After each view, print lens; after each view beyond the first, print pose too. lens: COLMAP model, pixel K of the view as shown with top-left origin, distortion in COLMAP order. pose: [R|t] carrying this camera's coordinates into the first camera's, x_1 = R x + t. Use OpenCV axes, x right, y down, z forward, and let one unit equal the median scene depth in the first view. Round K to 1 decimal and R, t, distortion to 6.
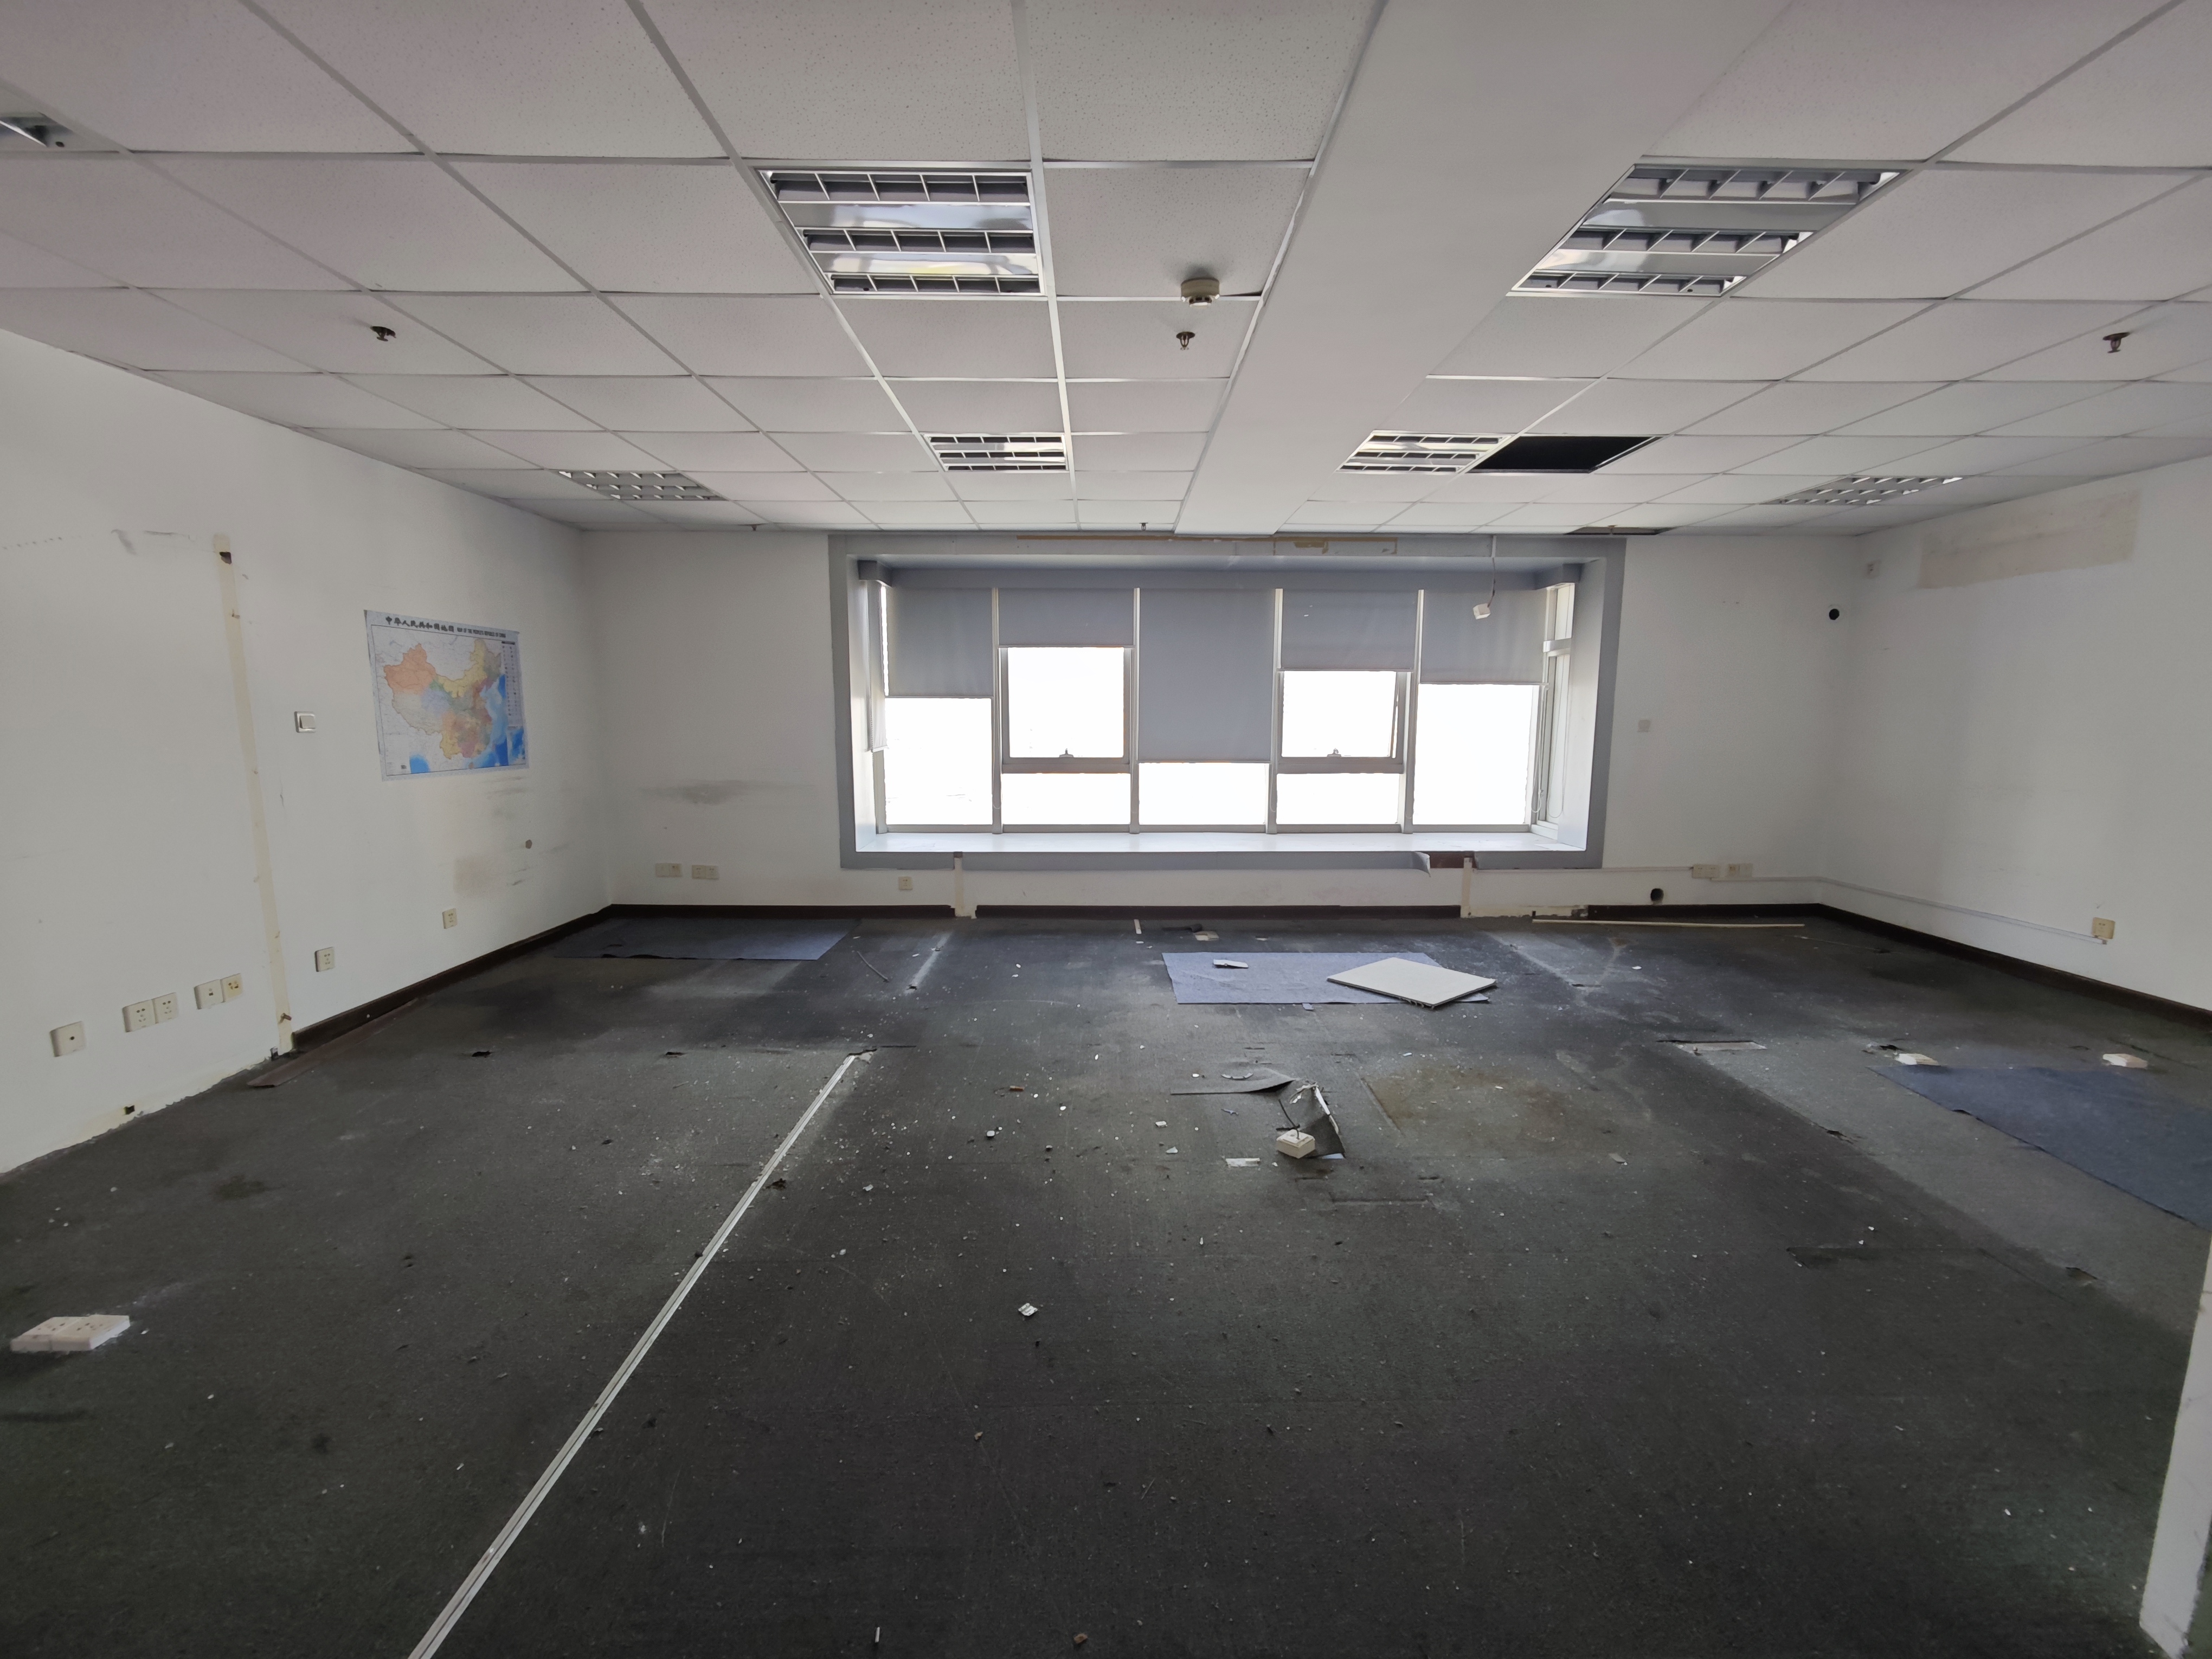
lens RADIAL K [[918.4, 0, 1109.6], [0, 918.4, 839.1], [0, 0, 1]] dist [-0.011562, 0.008296]
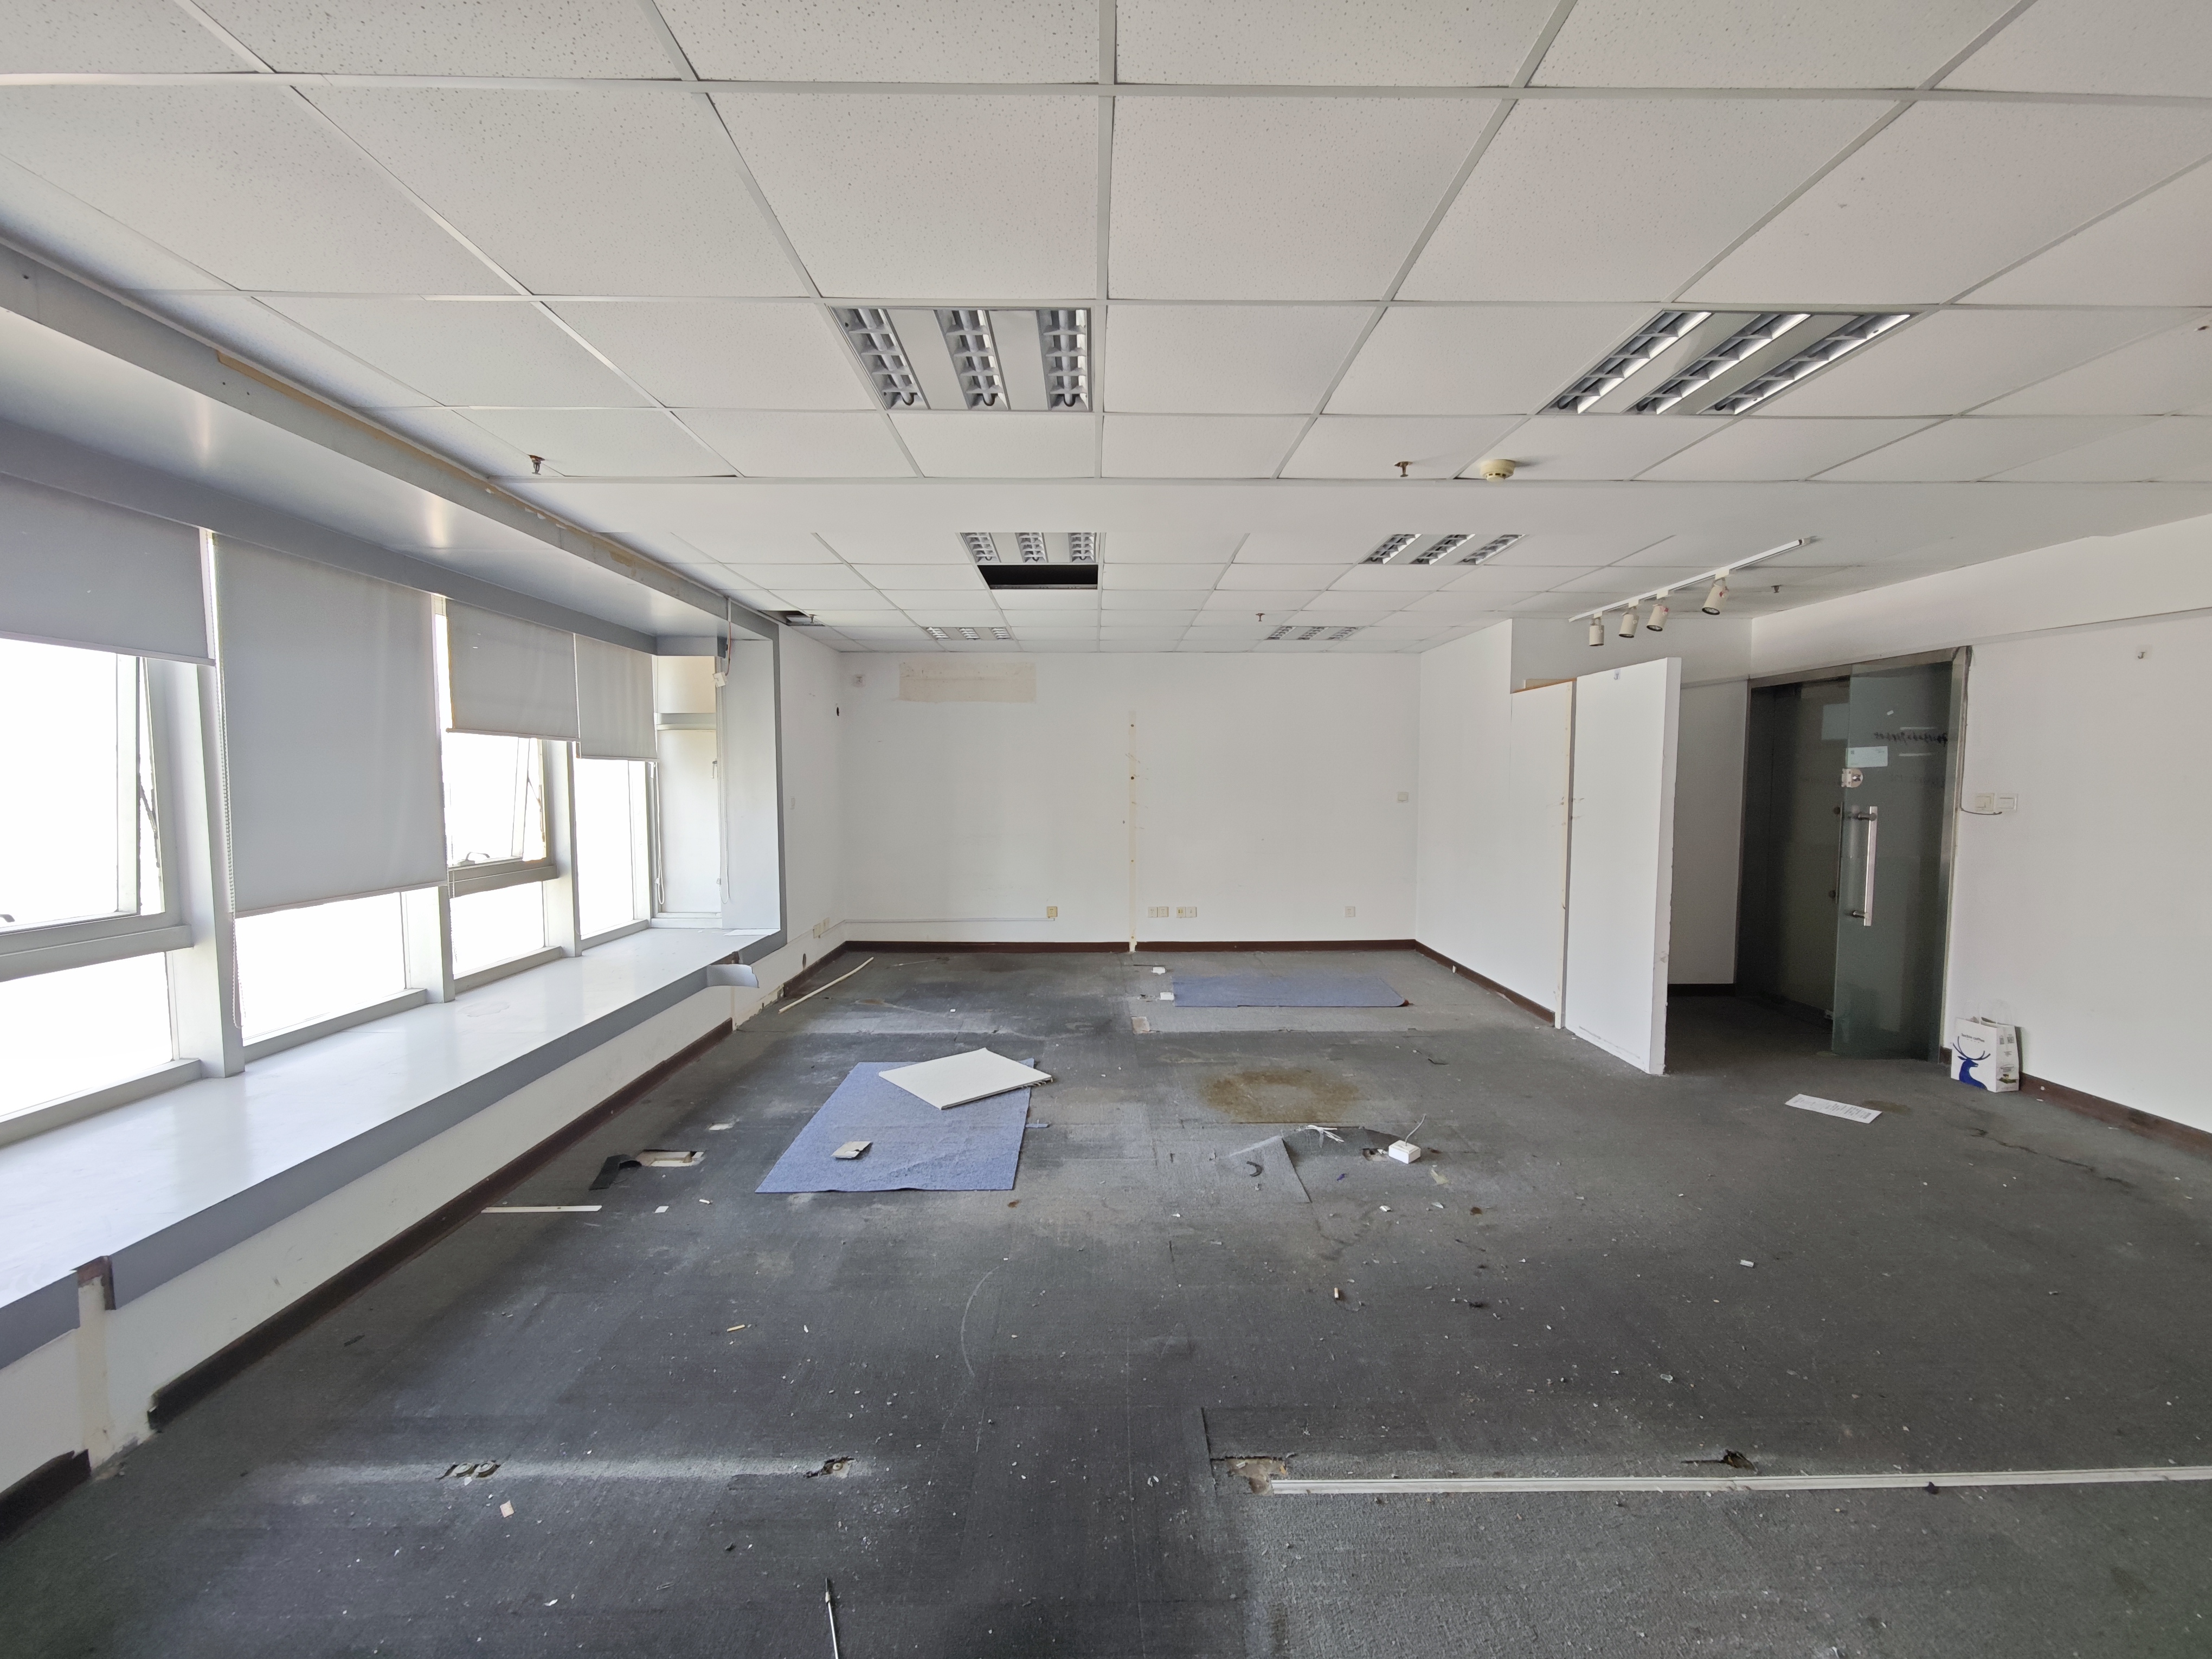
lens RADIAL K [[918.4, 0, 1109.6], [0, 918.4, 839.1], [0, 0, 1]] dist [-0.011562, 0.008296]
pose [[-0.004819, -0.066847, 0.997752, -0.581759], [0.138701, 0.988074, 0.066868, -0.126752], [-0.990323, 0.138711, 0.004510, 0.785416]]
